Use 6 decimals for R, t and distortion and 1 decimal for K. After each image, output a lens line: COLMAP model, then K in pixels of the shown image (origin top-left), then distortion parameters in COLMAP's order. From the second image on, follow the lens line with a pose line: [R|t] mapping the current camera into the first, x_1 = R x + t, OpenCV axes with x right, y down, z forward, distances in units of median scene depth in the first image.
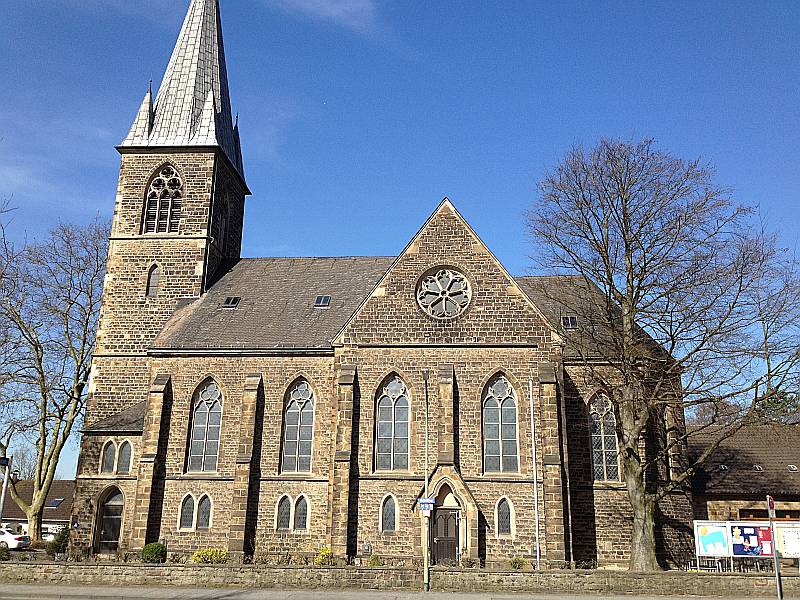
lens RADIAL K [[760.9, 0, 402.0], [0, 760.9, 301.3], [0, 0, 1]] dist [0.034851, 0.000000]
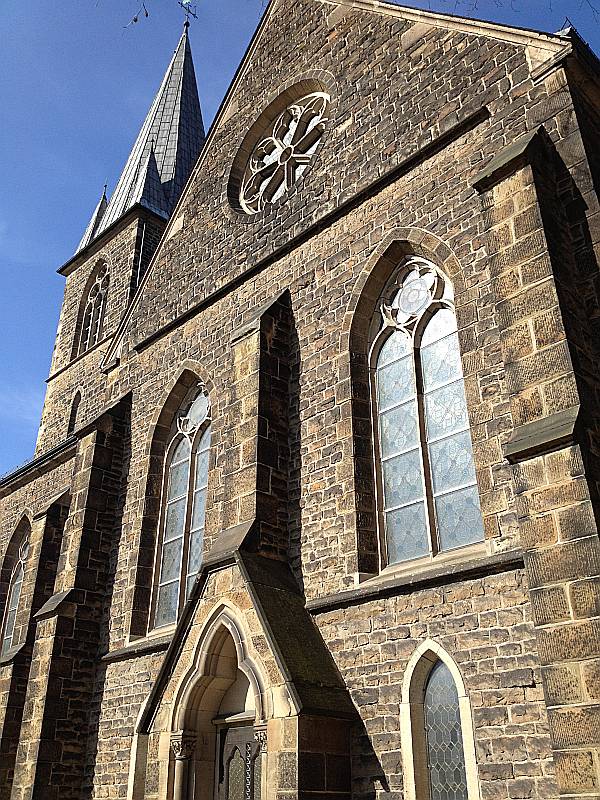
lens RADIAL K [[760.9, 0, 300.9], [0, 760.9, 402.9], [0, 0, 1]] dist [0.034851, 0.000000]
pose [[0.771071, -0.319920, -0.550546, 0.235153], [0.201331, 0.942755, -0.265855, 0.215136], [0.604082, 0.094151, 0.791341, 0.696124]]
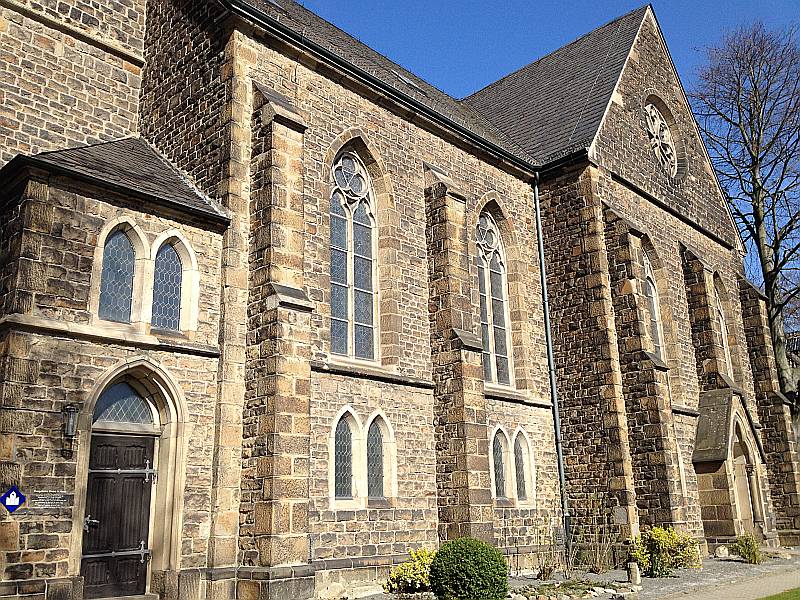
lens RADIAL K [[760.9, 0, 398.7], [0, 760.9, 297.7], [0, 0, 1]] dist [0.034851, 0.000000]
pose [[0.599659, 0.188318, 0.777783, -0.558025], [-0.193020, 0.977259, -0.087800, 0.221364], [-0.776629, -0.097478, 0.622371, 0.737772]]
